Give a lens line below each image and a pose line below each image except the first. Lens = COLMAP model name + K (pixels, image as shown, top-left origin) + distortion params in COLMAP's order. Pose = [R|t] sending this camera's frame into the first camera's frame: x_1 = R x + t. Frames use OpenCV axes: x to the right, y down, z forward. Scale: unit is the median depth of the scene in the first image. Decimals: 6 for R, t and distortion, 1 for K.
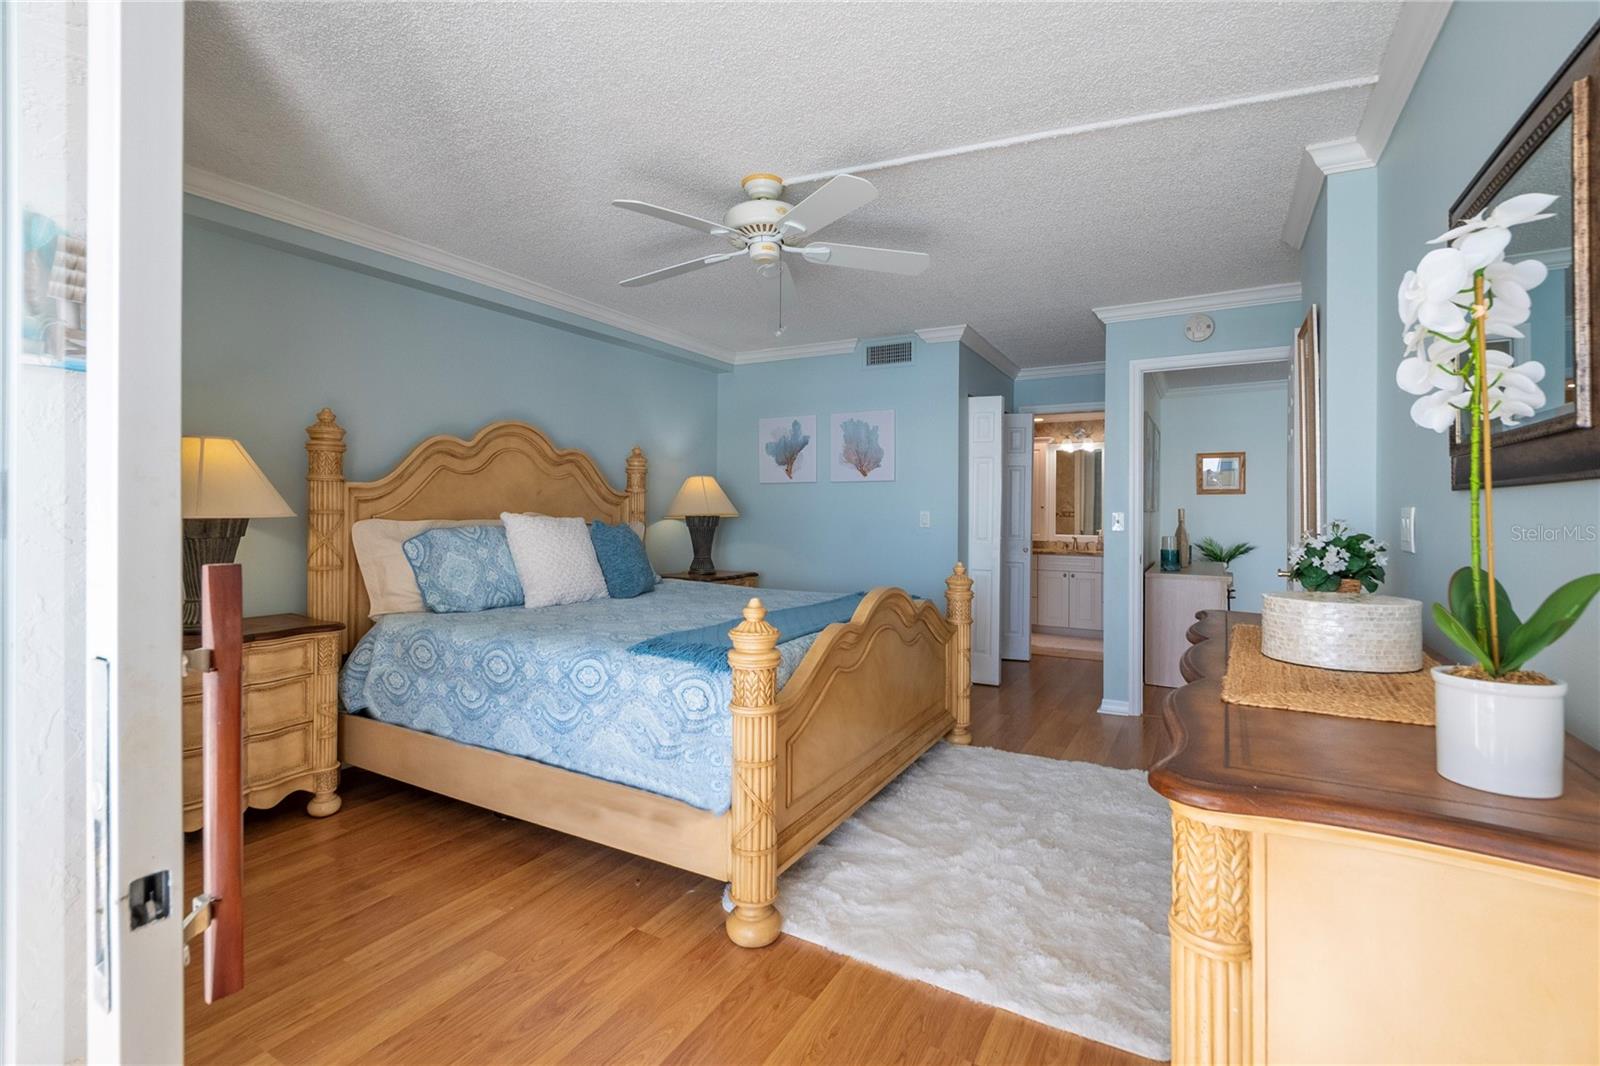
lens RADIAL K [[733.1, 0, 783.4], [0, 733.1, 493.6], [0, 0, 1]] dist [0.001430, -0.008220]
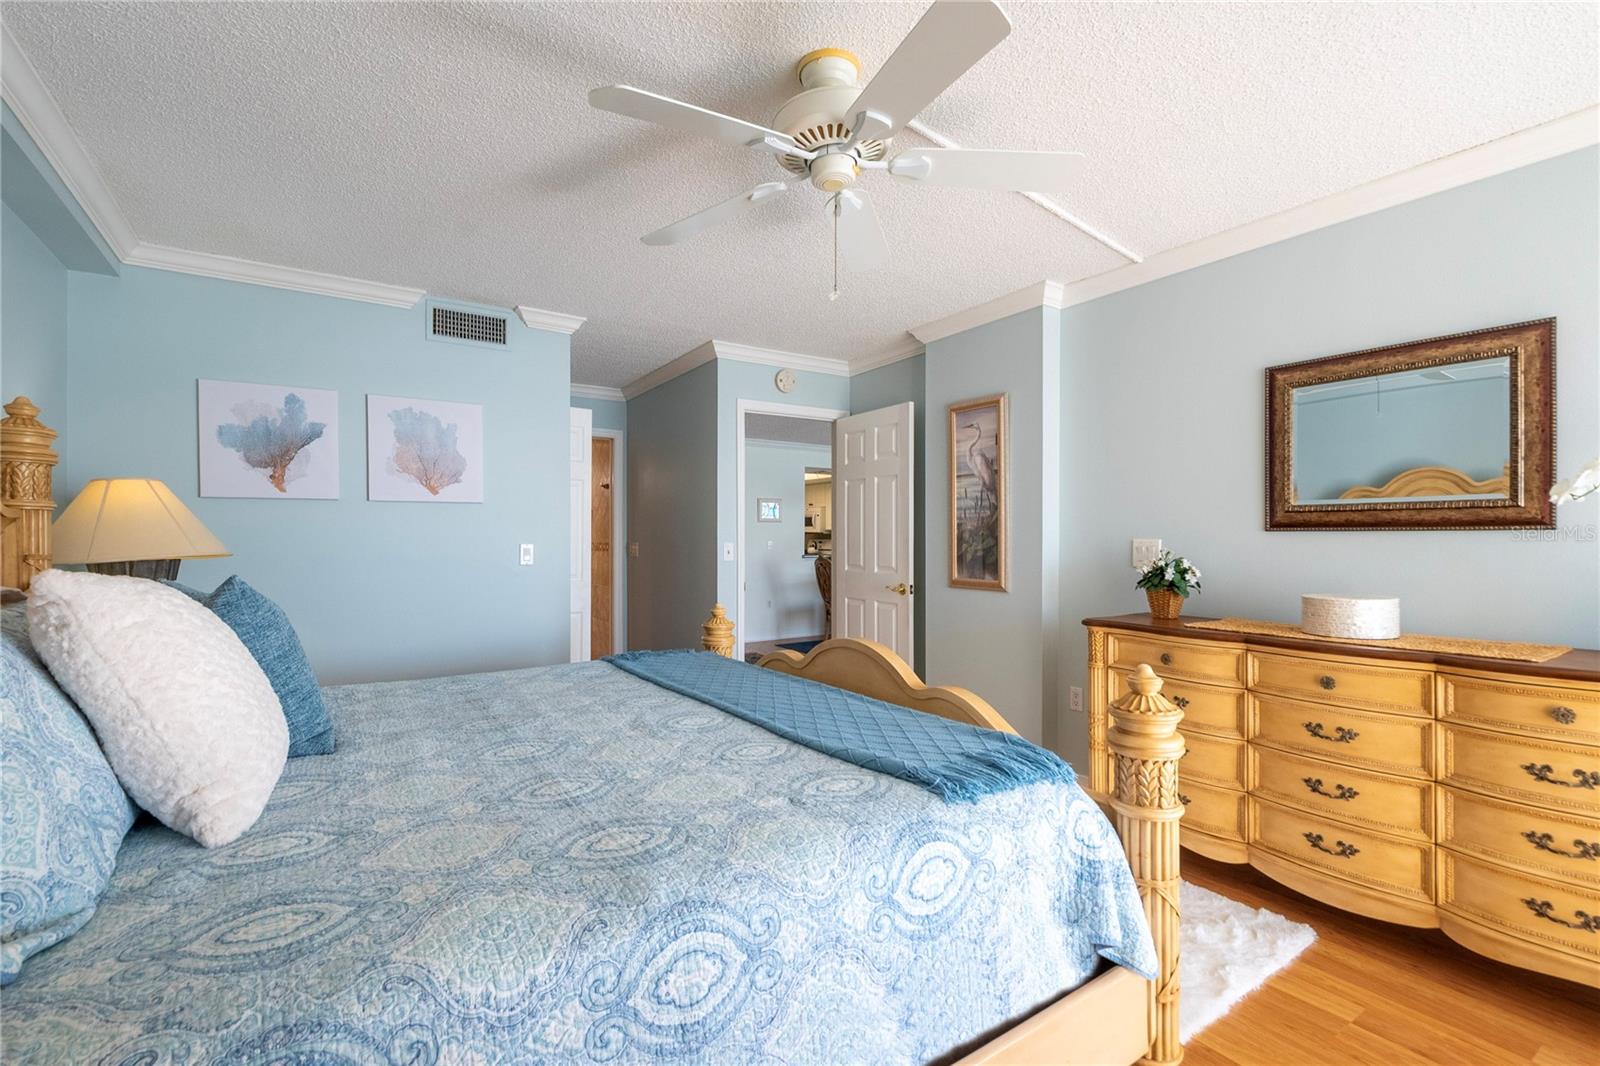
lens RADIAL K [[716.7, 0, 799.3], [0, 716.7, 527.8], [0, 0, 1]] dist [0.004394, -0.007112]
pose [[0.433566, 0.005865, 0.901103, -0.347196], [-0.016470, 0.999863, 0.001417, 0.001085], [-0.900971, -0.015456, 0.433603, 0.394368]]
